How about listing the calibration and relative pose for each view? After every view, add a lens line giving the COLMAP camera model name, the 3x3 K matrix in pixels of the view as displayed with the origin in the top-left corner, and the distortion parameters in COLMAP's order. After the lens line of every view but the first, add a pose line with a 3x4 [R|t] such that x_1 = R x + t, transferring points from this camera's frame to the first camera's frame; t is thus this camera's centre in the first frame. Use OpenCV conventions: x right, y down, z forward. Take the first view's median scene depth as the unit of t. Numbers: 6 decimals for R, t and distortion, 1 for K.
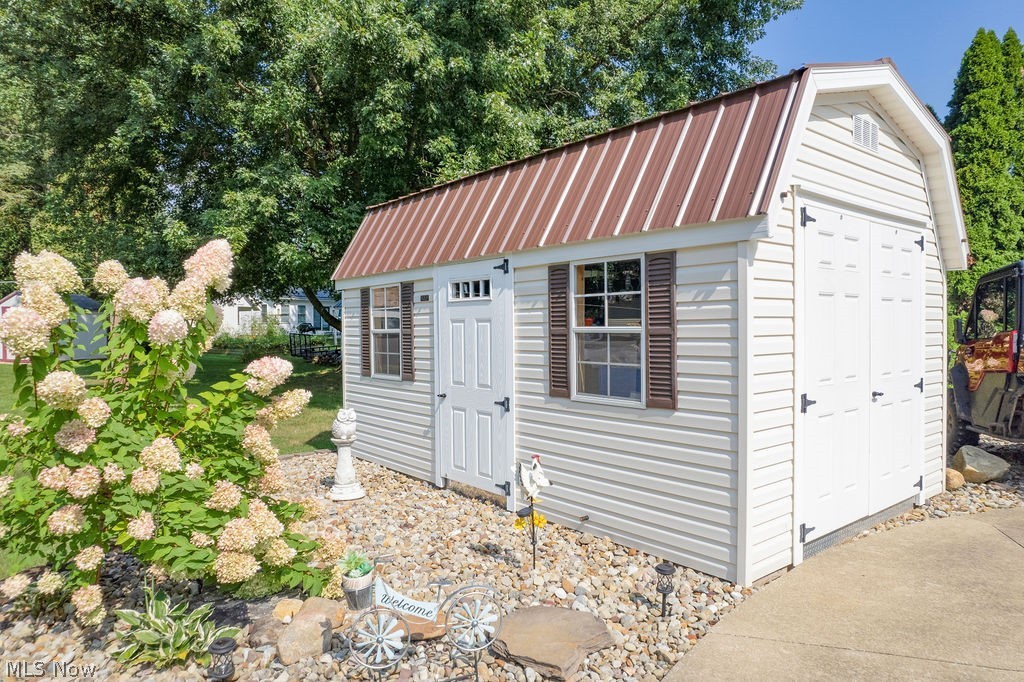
lens RADIAL K [[639.7, 0, 512.2], [0, 639.7, 339.1], [0, 0, 1]] dist [-0.000198, 0.000019]
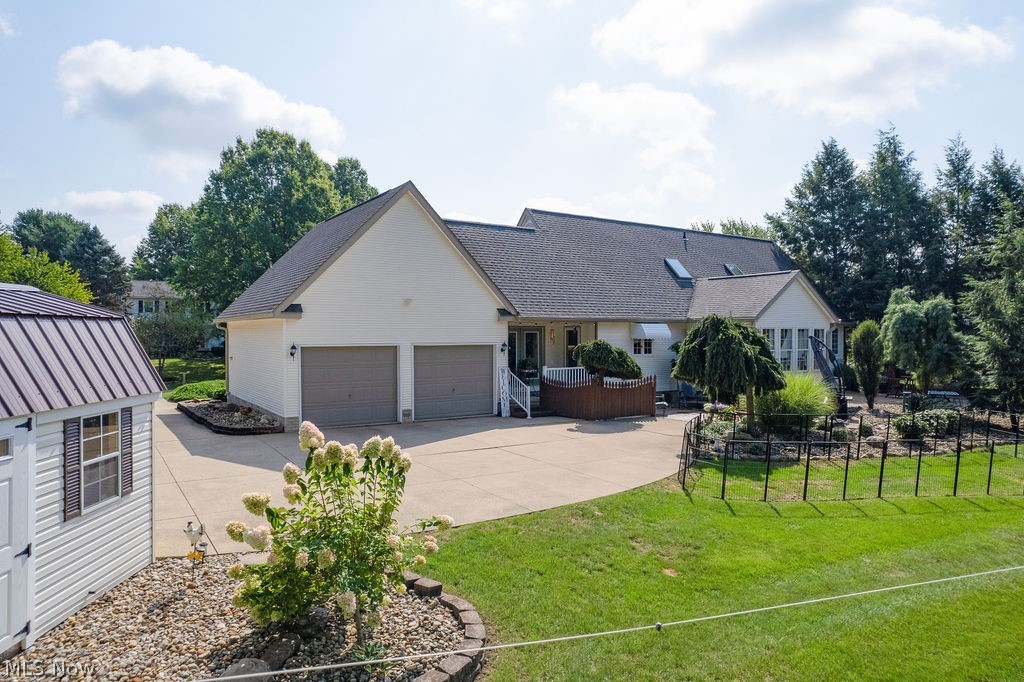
lens RADIAL K [[639.7, 0, 512.1], [0, 639.7, 338.9], [0, 0, 1]] dist [-0.000198, 0.000019]
pose [[-0.789235, 0.001475, 0.614089, -1.451144], [0.016203, 0.999699, 0.018423, -0.288997], [-0.613877, 0.024490, -0.789022, 1.467783]]
